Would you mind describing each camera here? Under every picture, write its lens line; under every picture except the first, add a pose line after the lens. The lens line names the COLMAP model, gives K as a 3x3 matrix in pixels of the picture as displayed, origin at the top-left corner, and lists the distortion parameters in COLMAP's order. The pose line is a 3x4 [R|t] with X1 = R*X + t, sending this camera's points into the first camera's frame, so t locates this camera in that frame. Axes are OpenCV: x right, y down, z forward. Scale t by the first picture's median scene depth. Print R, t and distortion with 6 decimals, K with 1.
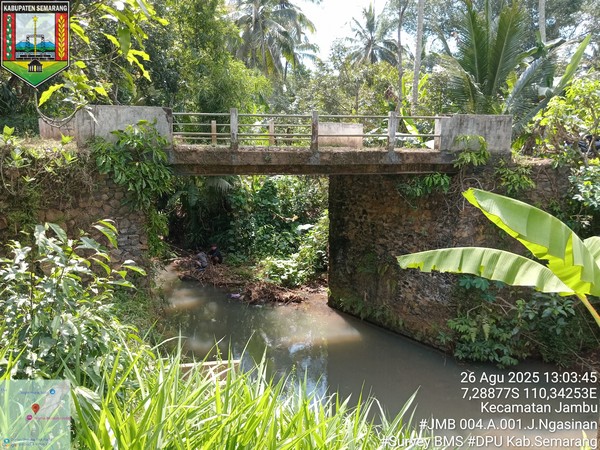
lens RADIAL K [[446.1, 0, 300.5], [0, 446.1, 224.0], [0, 0, 1]] dist [0.057431, -0.124577]
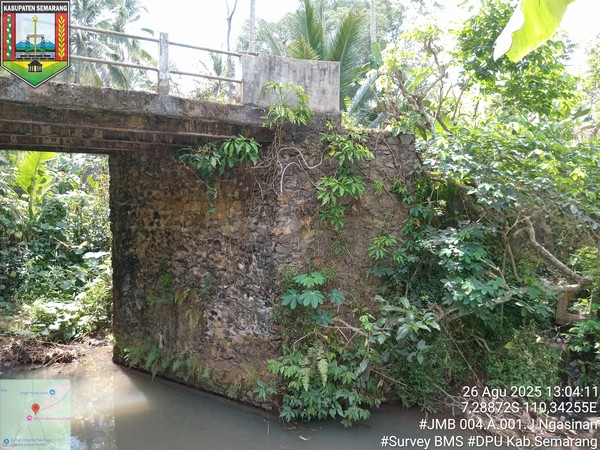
lens RADIAL K [[446.1, 0, 300.5], [0, 446.1, 224.0], [0, 0, 1]] dist [0.057431, -0.124577]
pose [[0.954947, -0.014437, 0.296426, 0.176936], [0.050908, 0.991980, -0.115687, 0.091258], [-0.292379, 0.125566, 0.948023, 0.330851]]
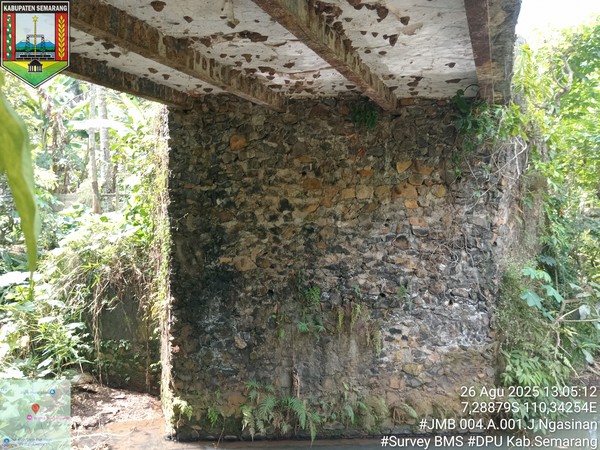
lens RADIAL K [[446.1, 0, 300.5], [0, 446.1, 224.0], [0, 0, 1]] dist [0.057431, -0.124577]
pose [[0.605202, -0.035369, 0.795286, -0.262848], [0.132530, 0.989548, -0.056845, 0.025980], [-0.784963, 0.139802, 0.603564, 0.826457]]
